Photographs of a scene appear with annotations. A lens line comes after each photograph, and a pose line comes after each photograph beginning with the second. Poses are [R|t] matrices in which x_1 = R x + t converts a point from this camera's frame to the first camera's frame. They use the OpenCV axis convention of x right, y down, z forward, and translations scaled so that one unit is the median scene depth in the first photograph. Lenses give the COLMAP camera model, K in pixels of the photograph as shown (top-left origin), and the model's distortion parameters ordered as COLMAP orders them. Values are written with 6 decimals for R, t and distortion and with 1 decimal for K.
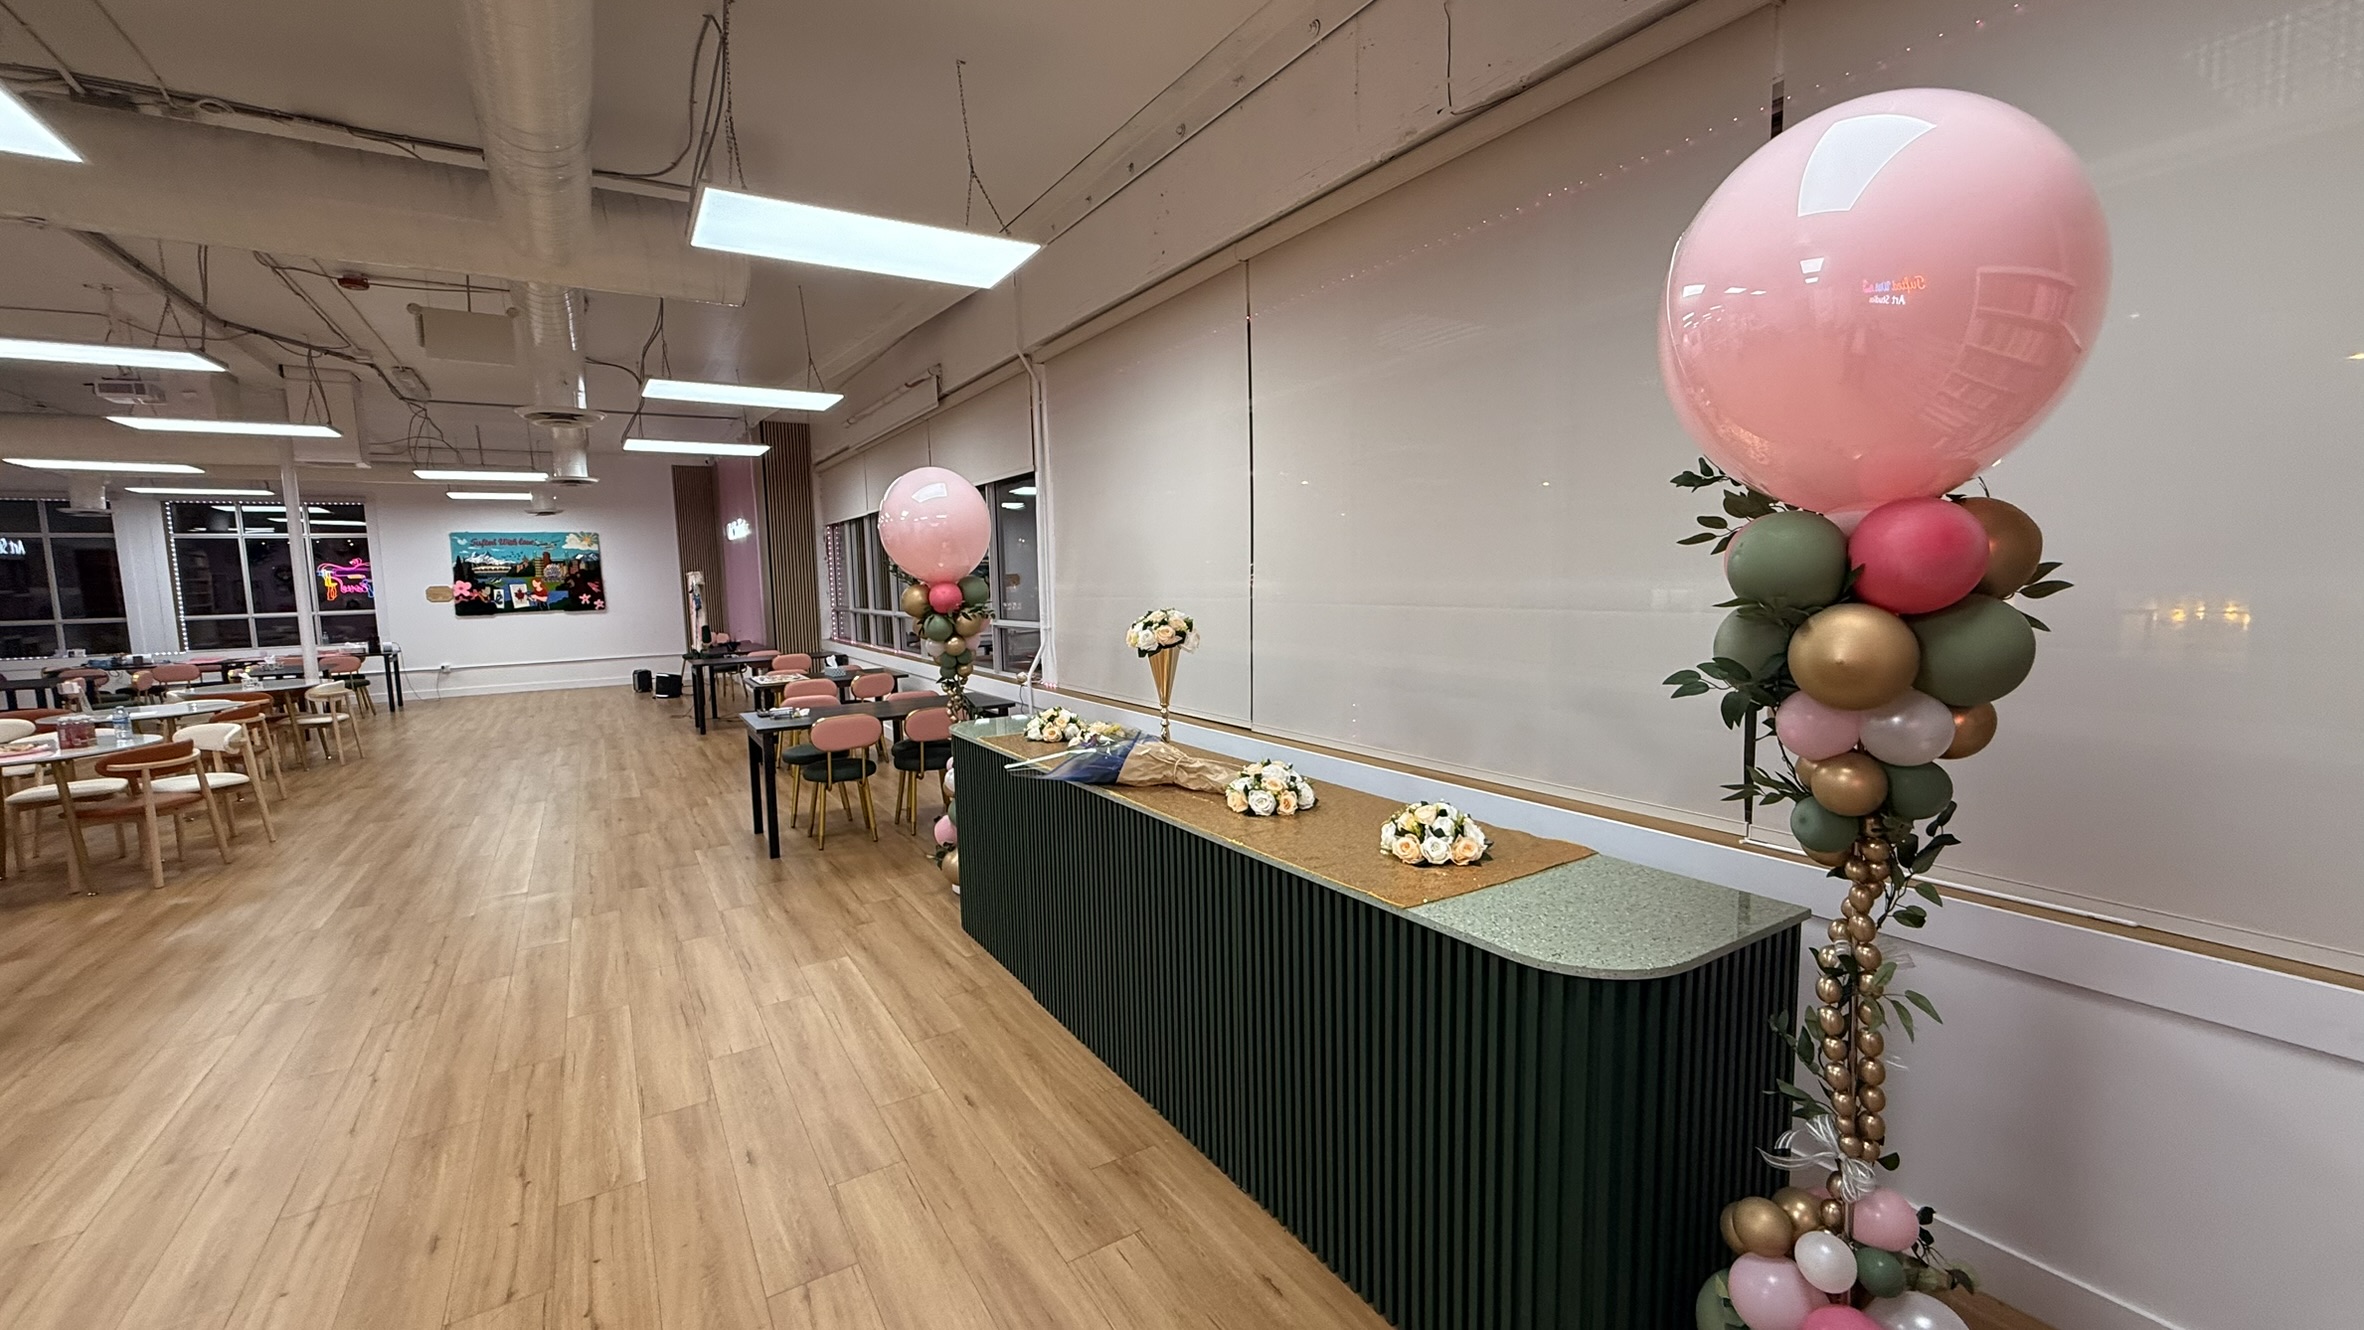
lens RADIAL K [[944.8, 0, 1173.3], [0, 944.8, 666.9], [0, 0, 1]] dist [0.001935, -0.000465]
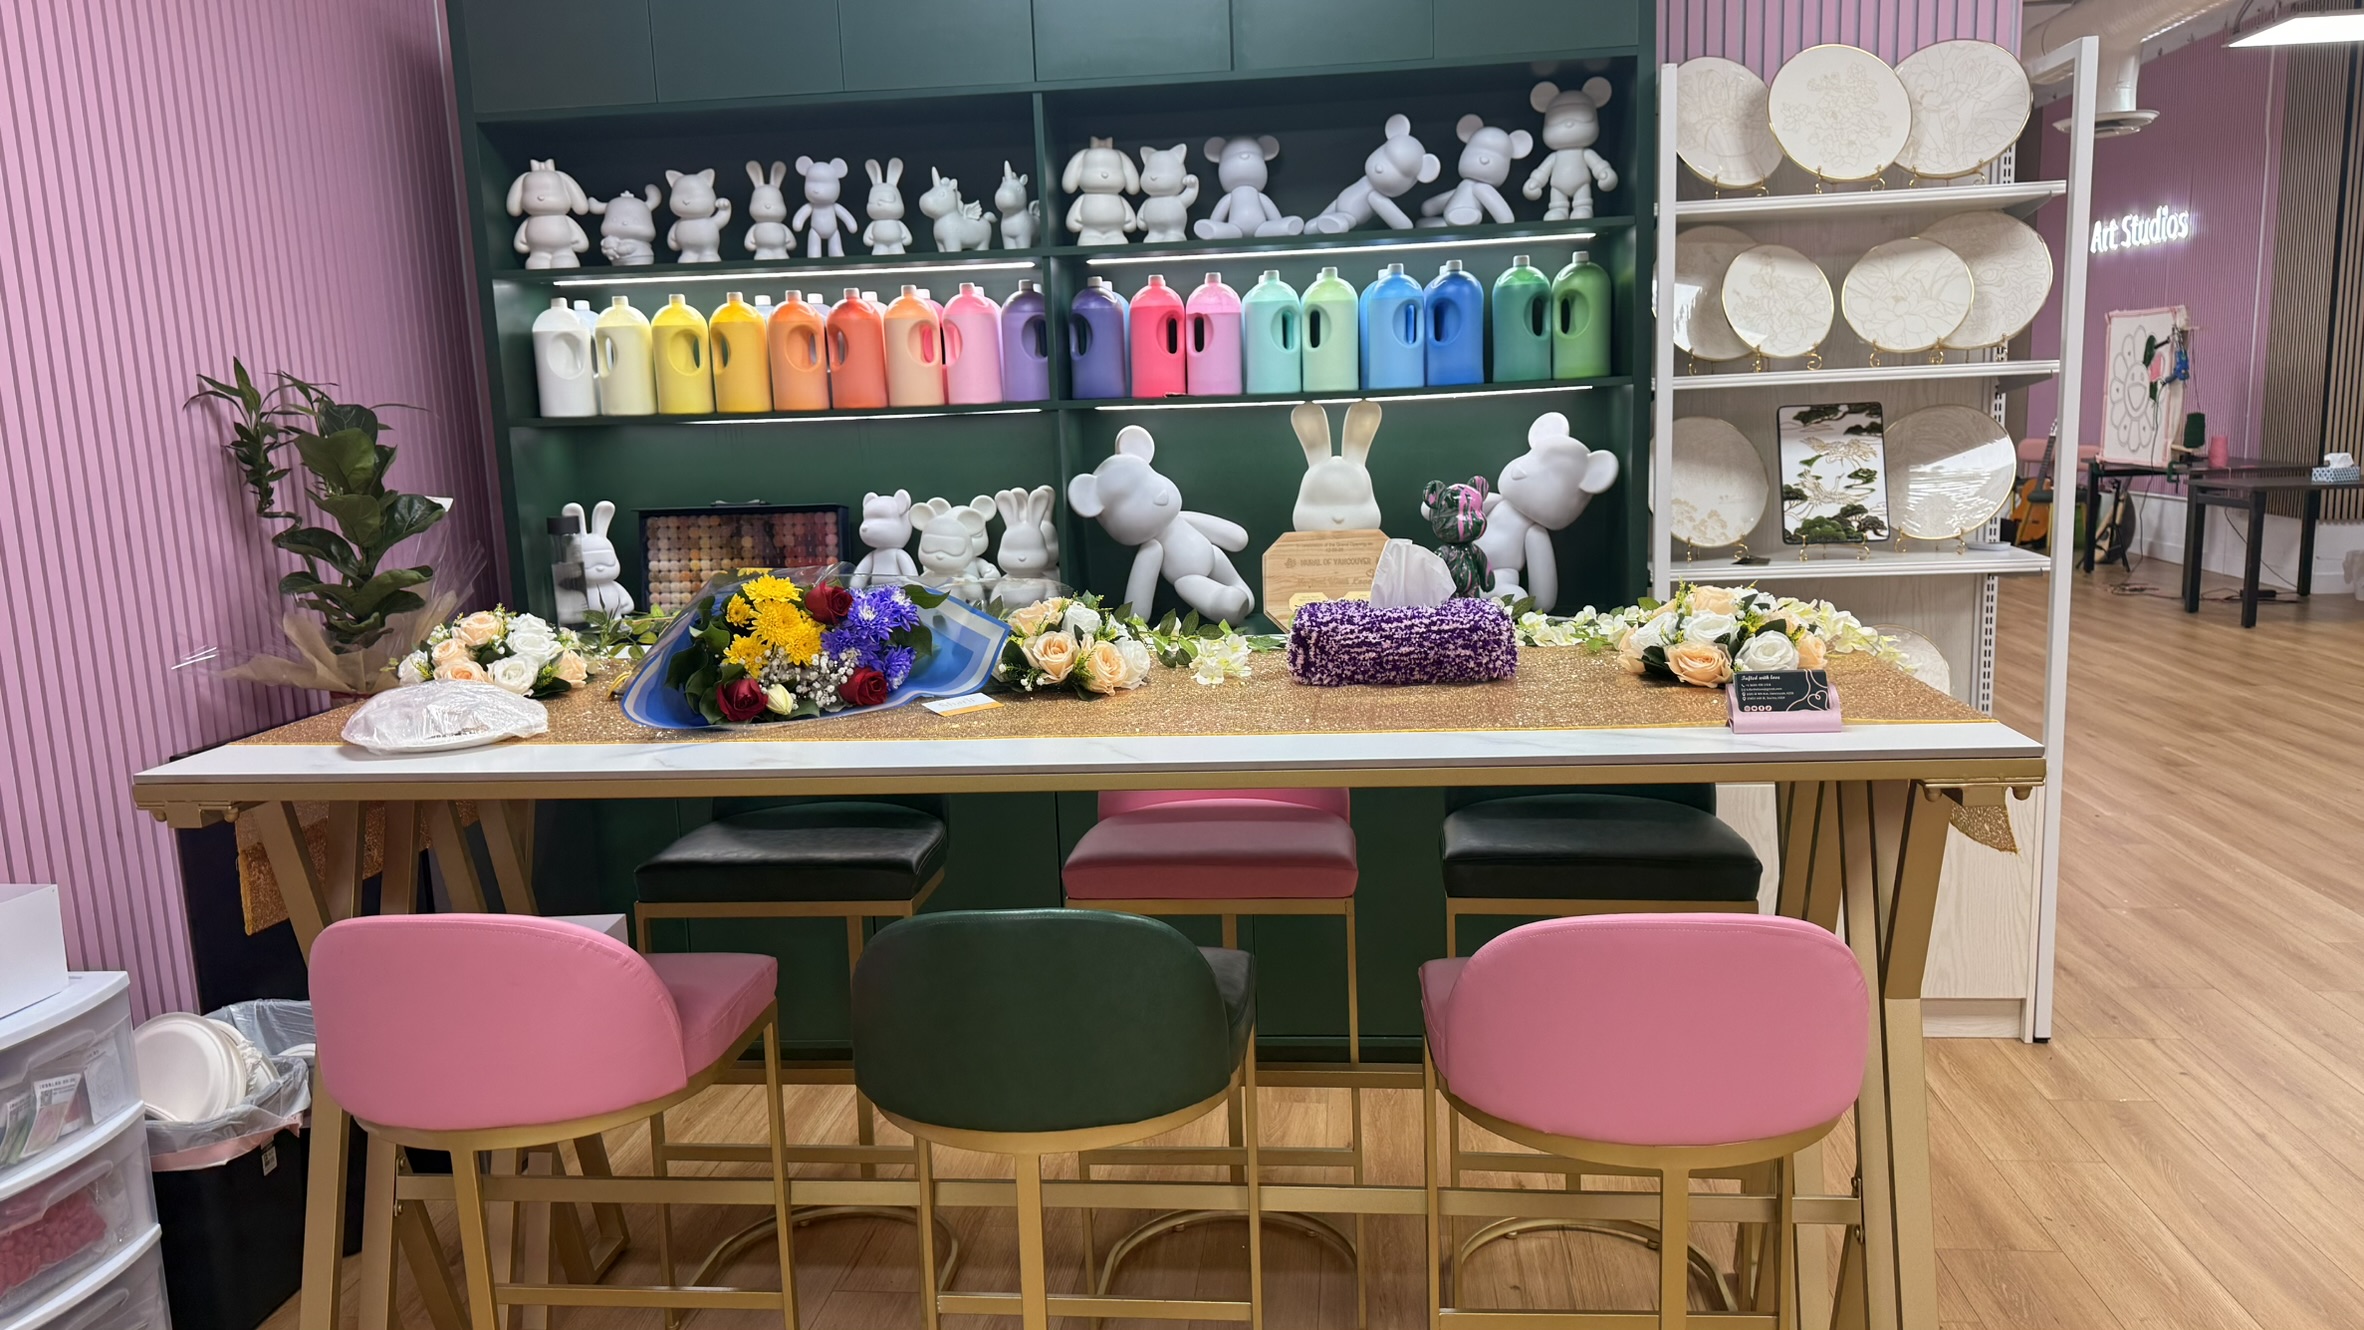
lens RADIAL K [[1650.0, 0, 1180.8], [0, 1650.0, 650.2], [0, 0, 1]] dist [0.078214, -0.090572]
pose [[0.785903, 0.098875, -0.610394, -0.280203], [-0.053290, 0.994290, 0.092448, 0.023263], [0.616050, -0.040127, 0.786685, -0.037829]]
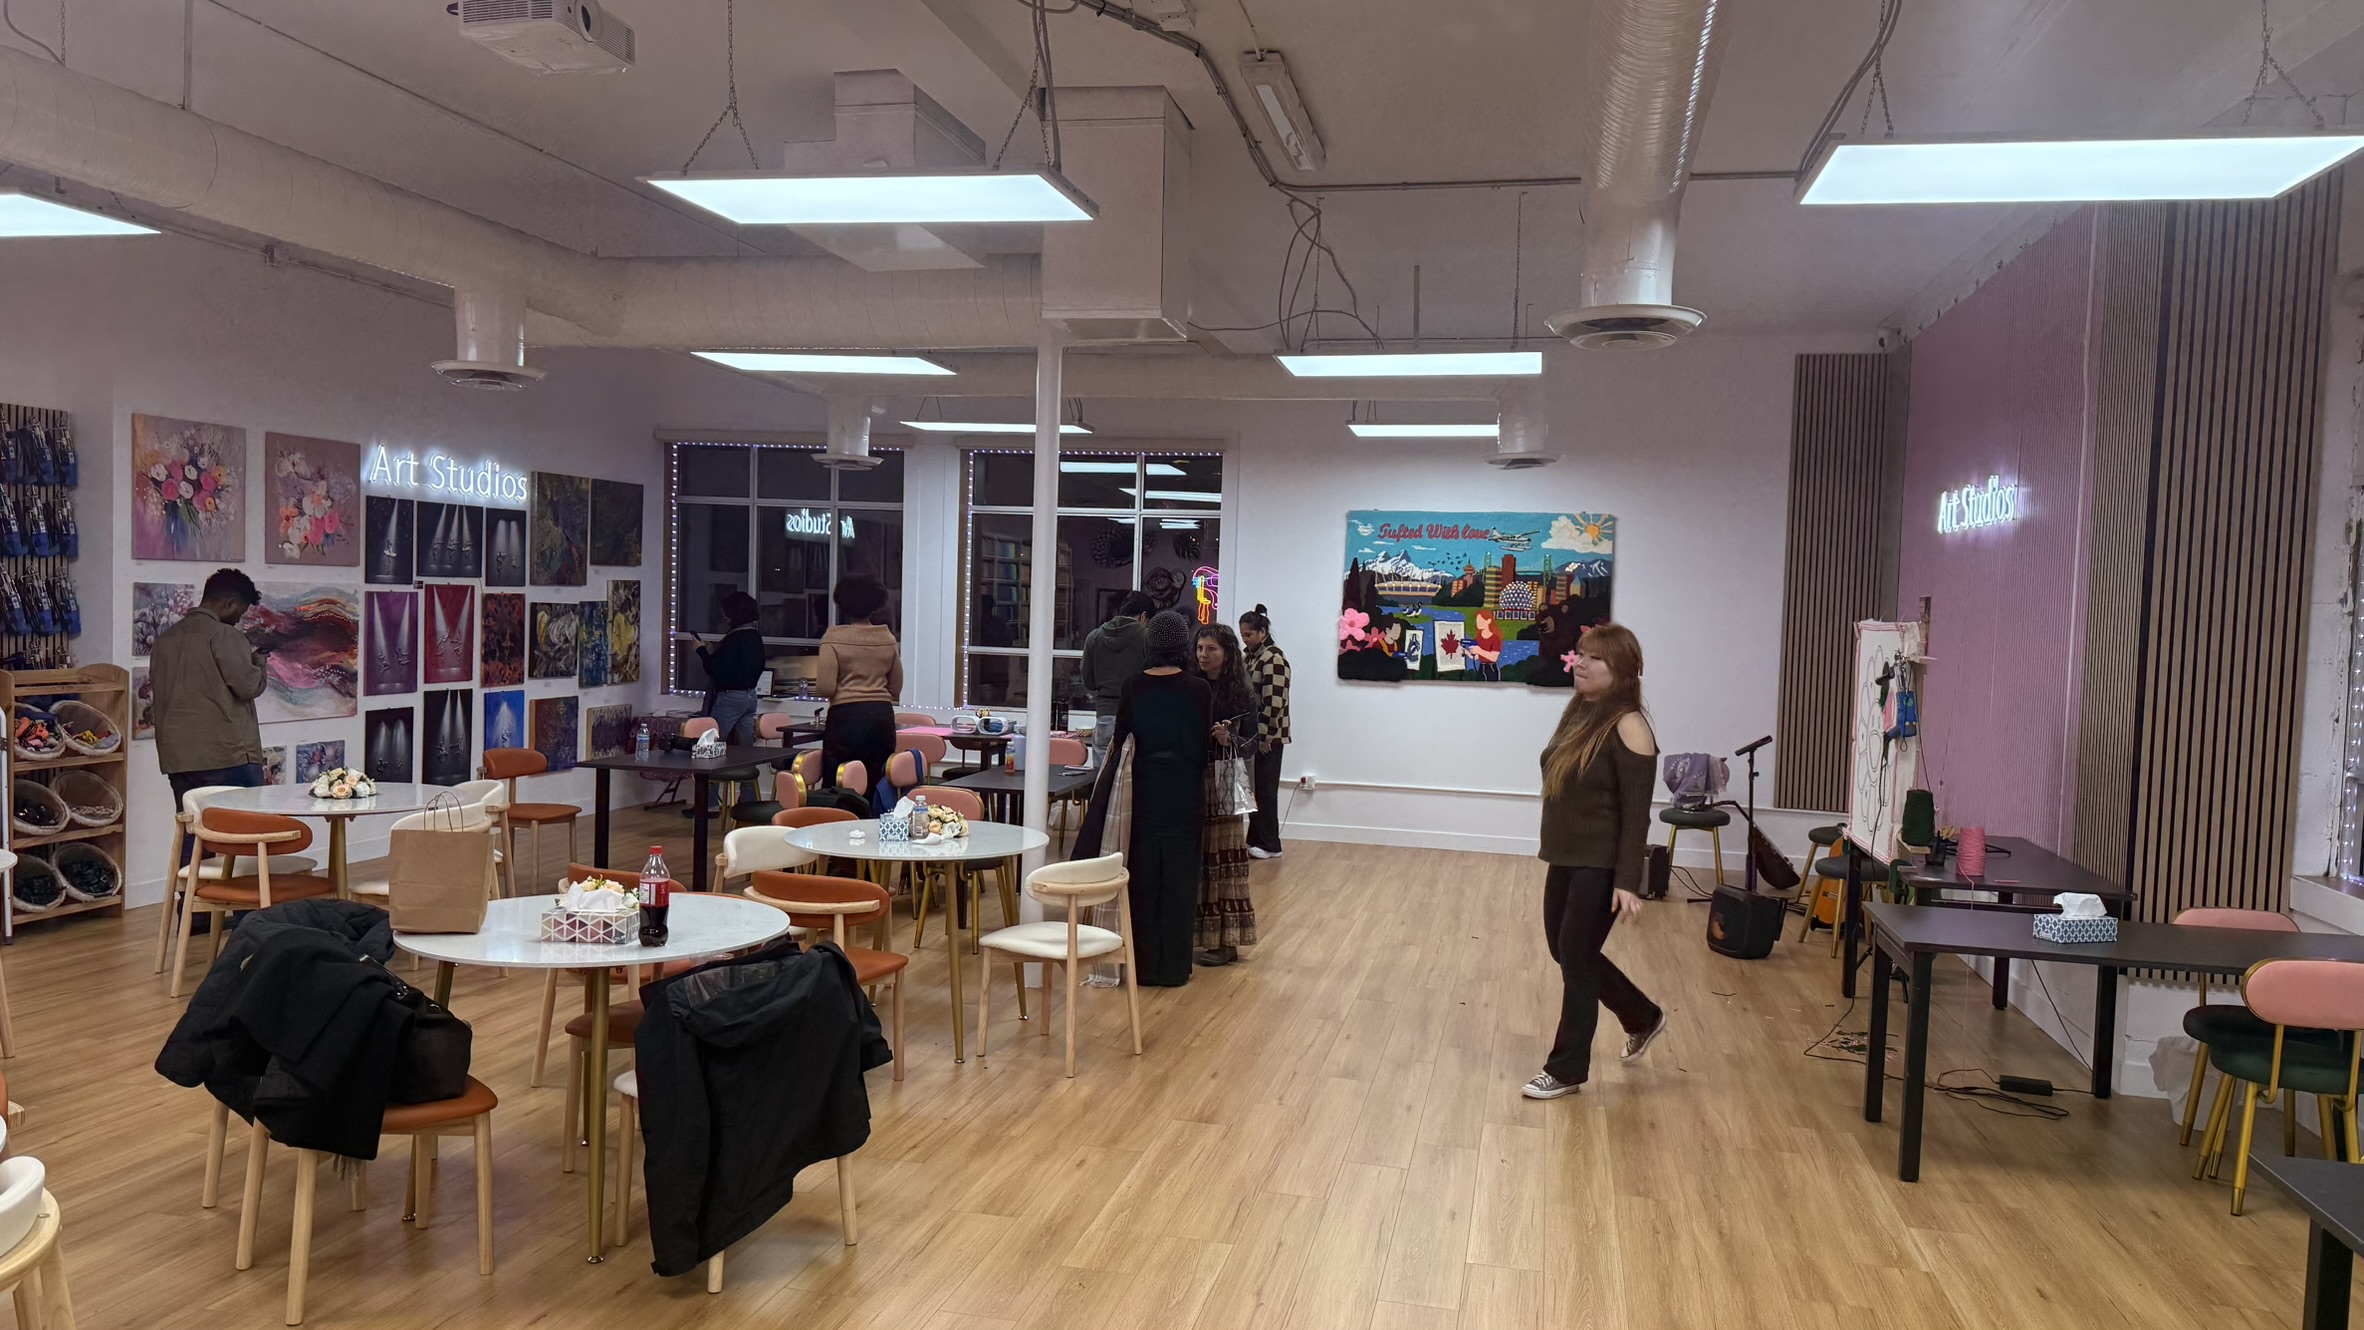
lens RADIAL K [[1650.0, 0, 1164.5], [0, 1650.0, 678.9], [0, 0, 1]] dist [0.078214, -0.090572]
pose [[0.710369, 0.080682, -0.699190, -0.219194], [-0.122135, 0.992467, -0.009563, -0.034303], [0.693152, 0.092188, 0.714872, 0.320319]]
